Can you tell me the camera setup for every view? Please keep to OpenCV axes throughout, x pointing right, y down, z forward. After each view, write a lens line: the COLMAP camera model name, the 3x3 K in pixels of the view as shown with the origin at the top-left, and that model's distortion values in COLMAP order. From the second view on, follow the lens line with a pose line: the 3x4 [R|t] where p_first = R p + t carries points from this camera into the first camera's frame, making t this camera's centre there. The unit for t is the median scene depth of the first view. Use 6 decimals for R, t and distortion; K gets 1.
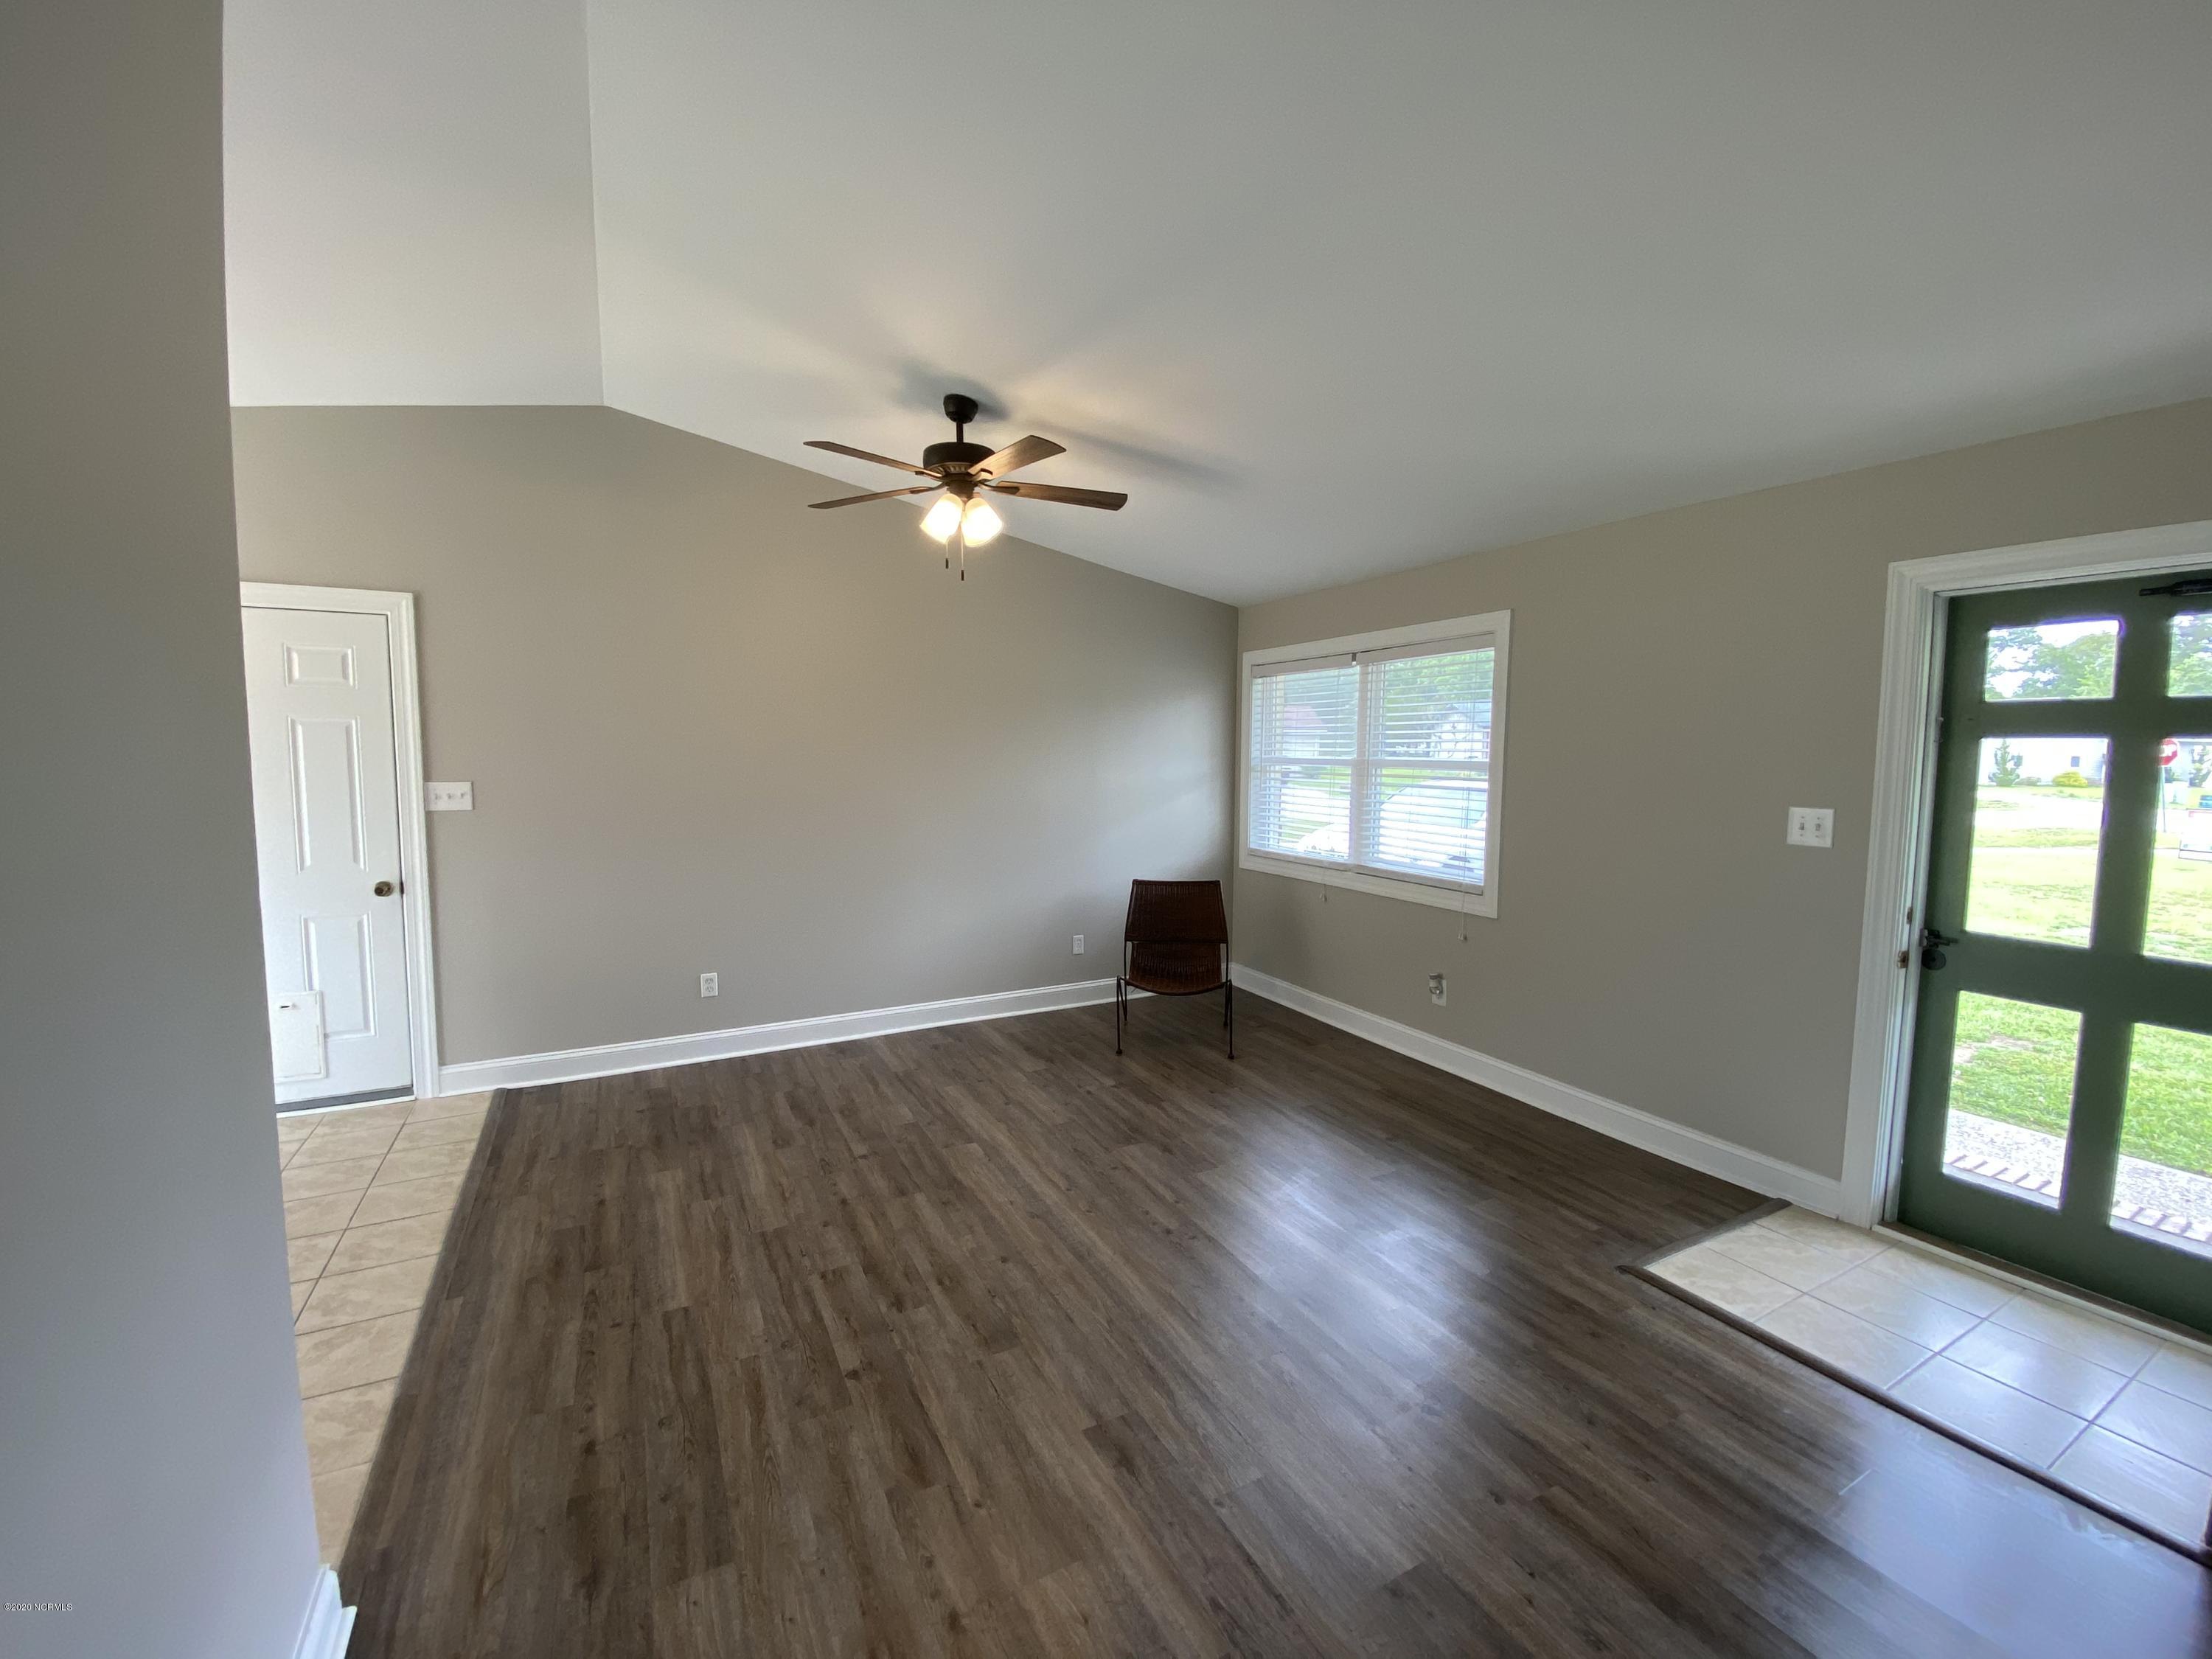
lens RADIAL K [[897.4, 0, 1107.5], [0, 897.4, 822.8], [0, 0, 1]] dist [0.044909, -0.036894]
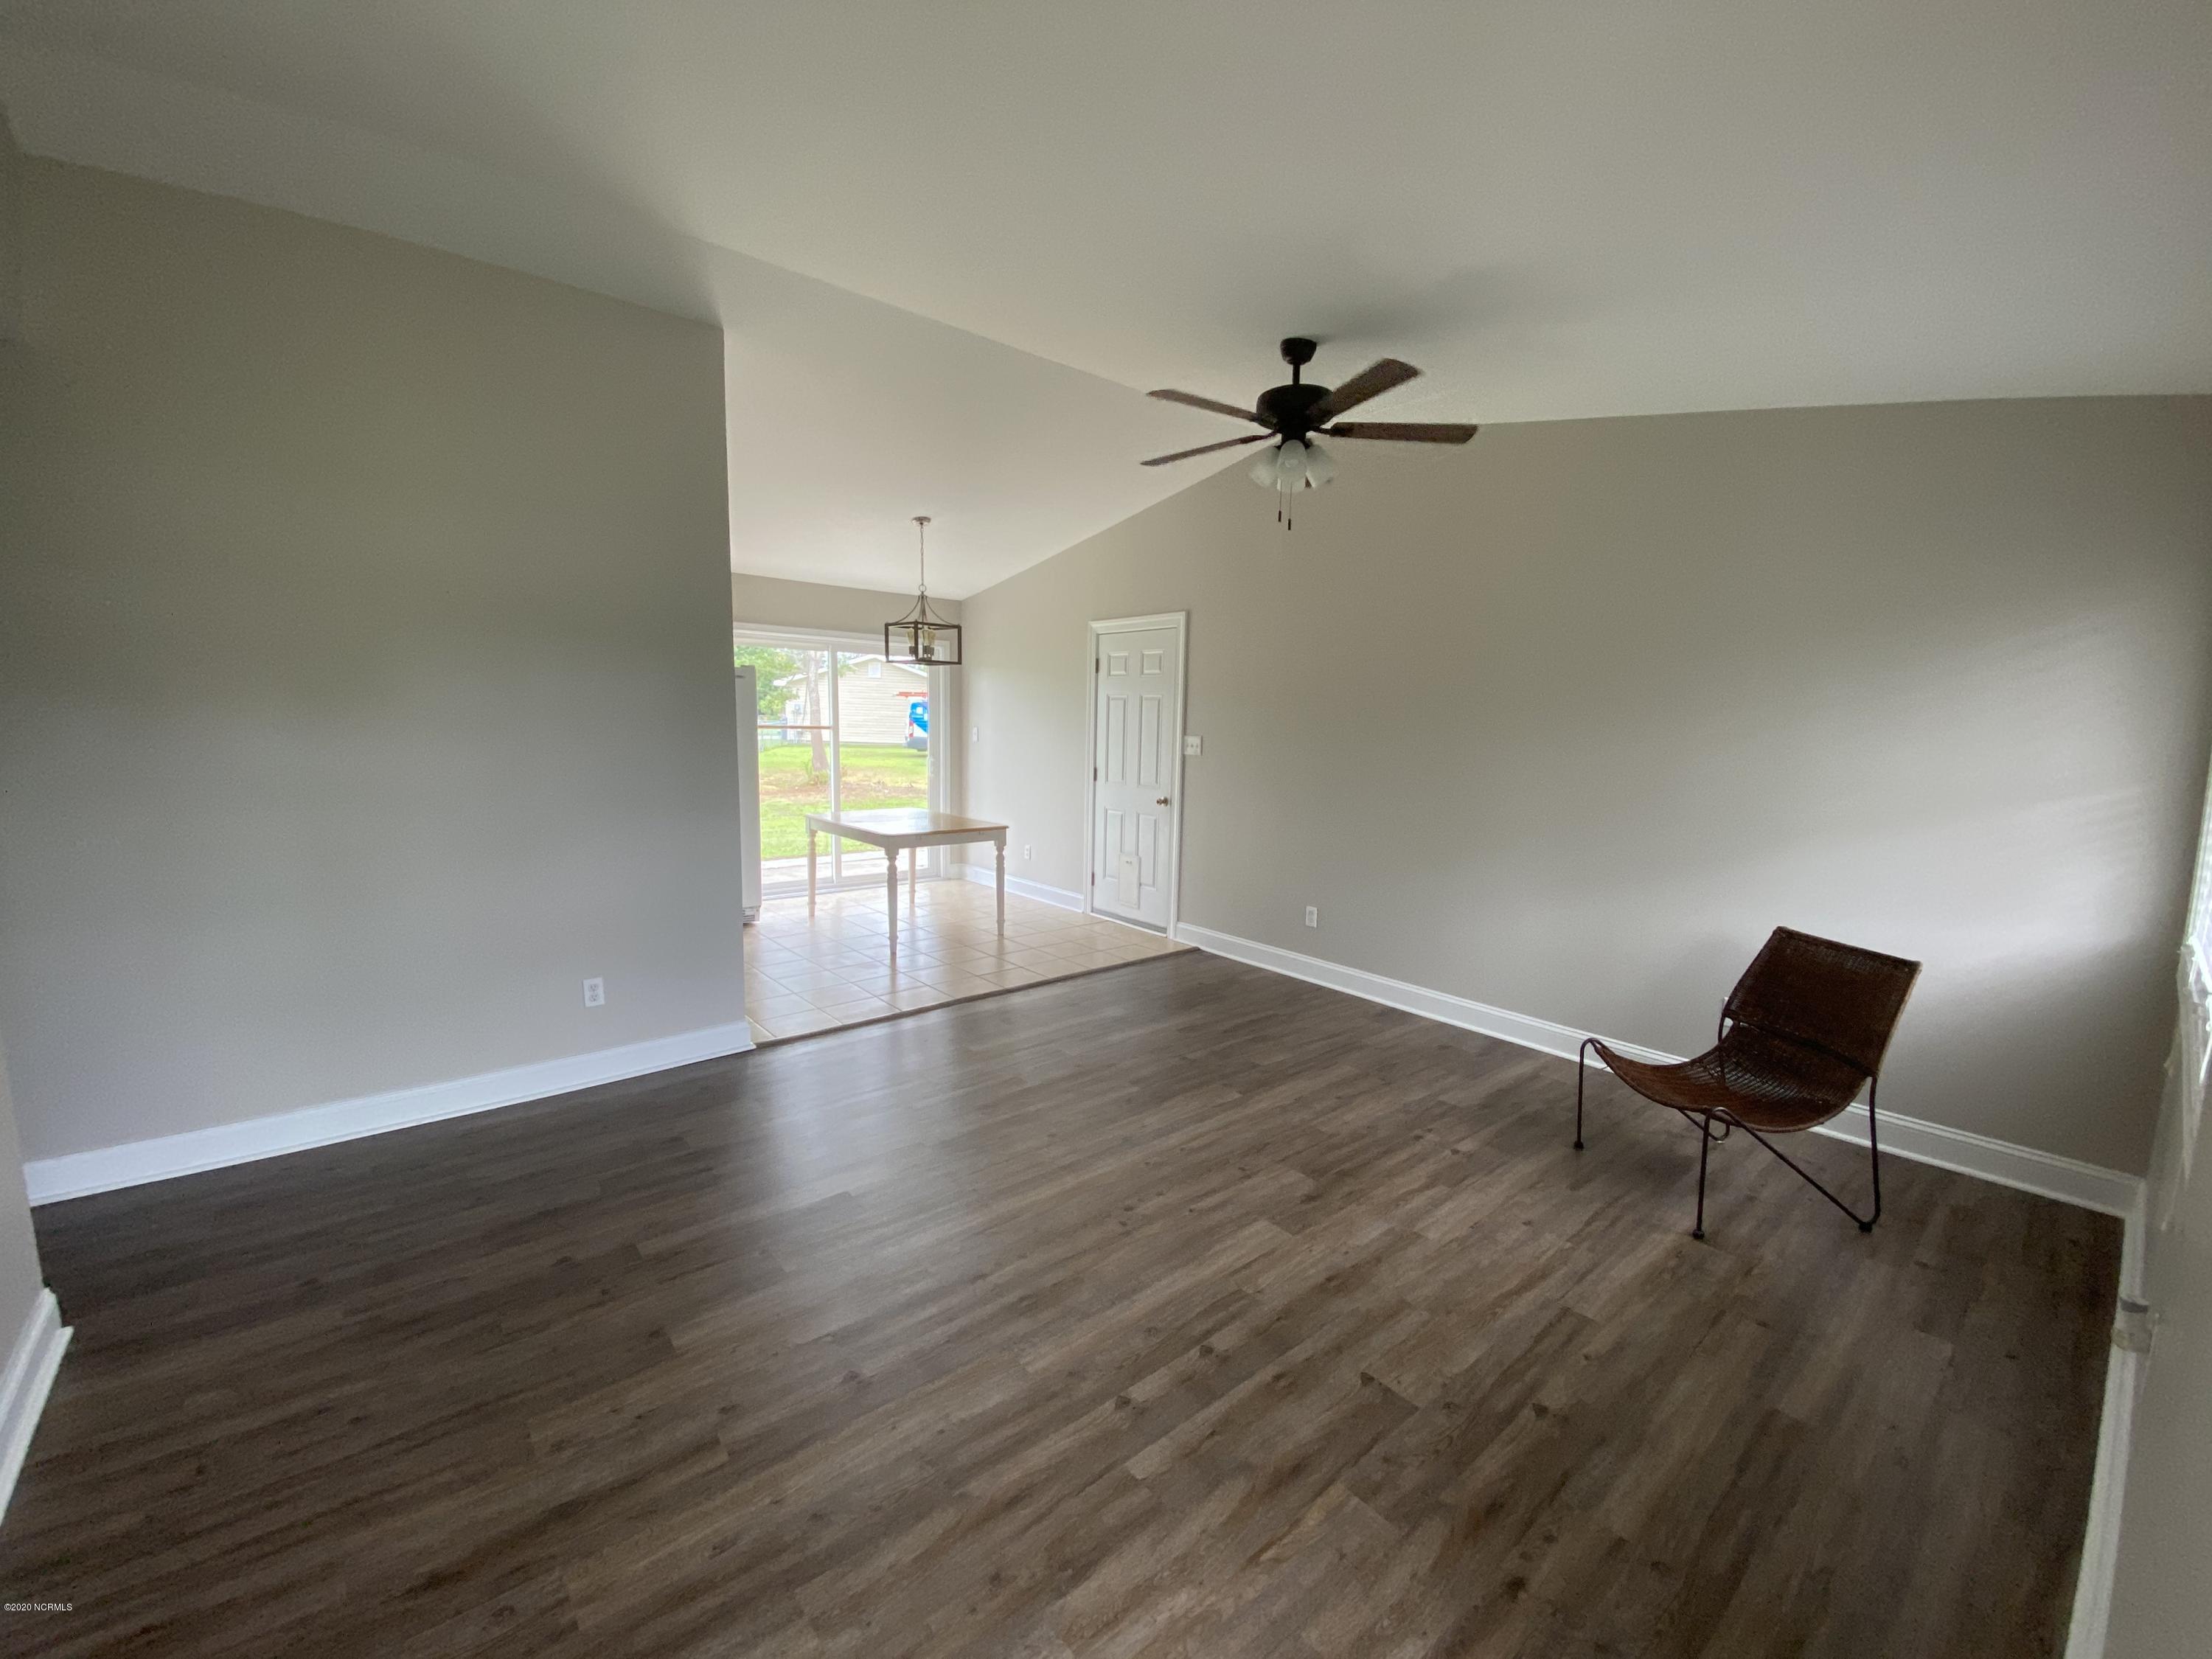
lens RADIAL K [[877.9, 0, 1100.8], [0, 877.9, 842.2], [0, 0, 1]] dist [0.036513, -0.032547]
pose [[0.202347, 0.133673, -0.970148, 0.701725], [-0.100137, 0.988272, 0.115284, -0.024380], [0.974181, 0.073821, 0.213359, 0.575971]]
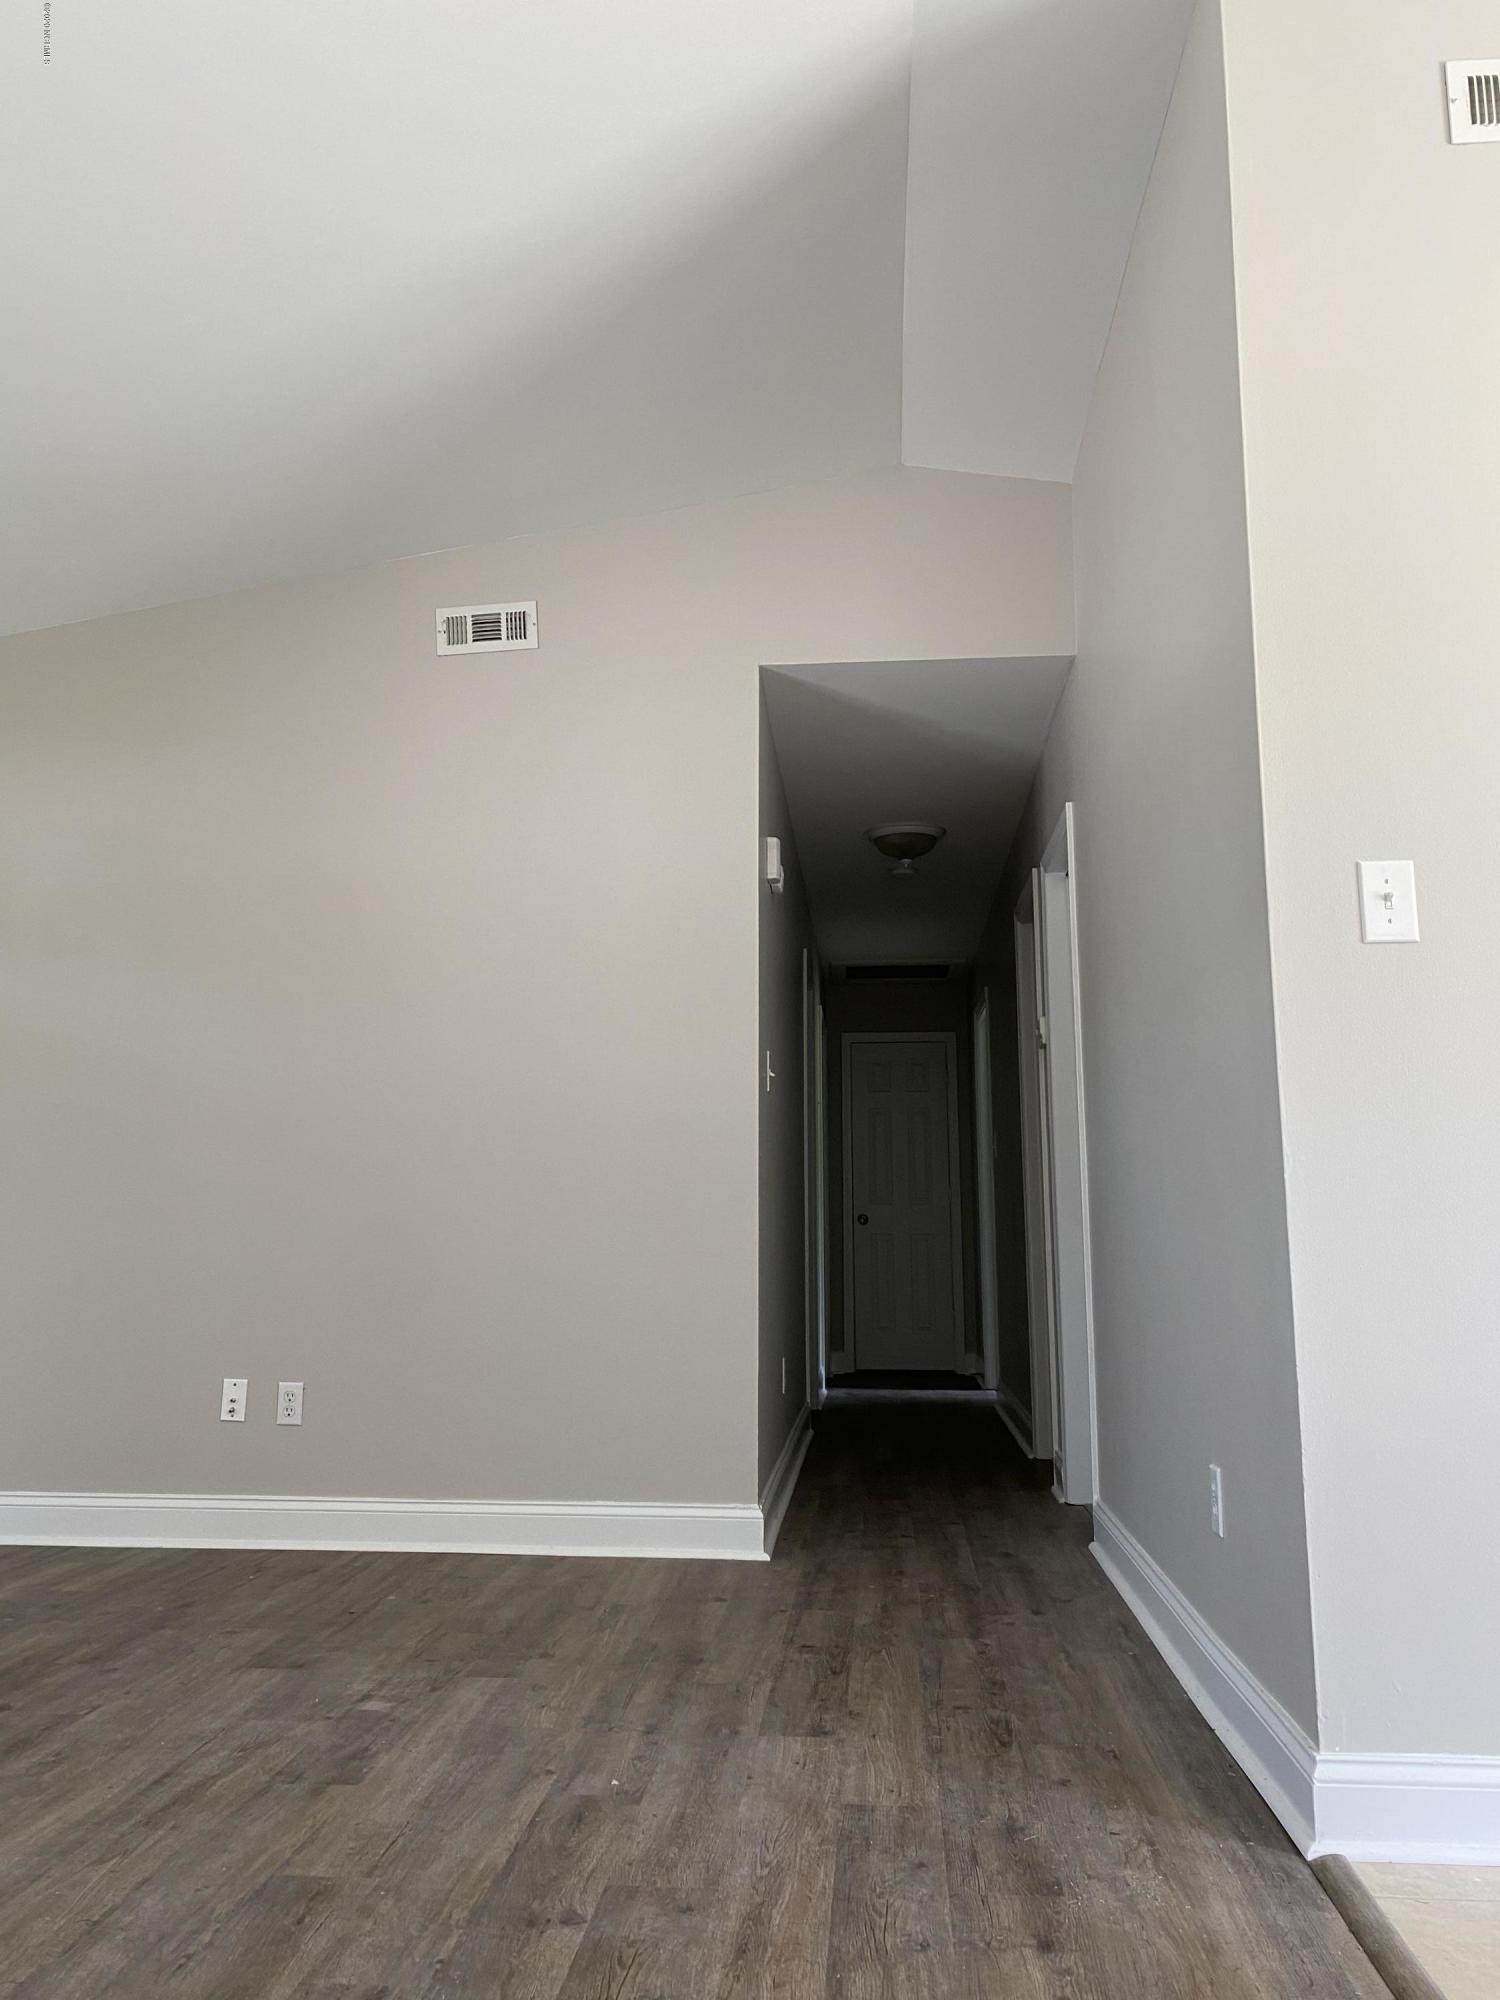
lens RADIAL K [[1533.4, 0, 750.0], [0, 1533.4, 1000.0], [0, 0, 1]] dist [0.013450, -0.003771]
pose [[-0.838632, 0.073332, 0.539739, -0.508082], [0.034860, 0.996091, -0.081169, 0.108801], [-0.543581, -0.049255, -0.837910, 1.002300]]
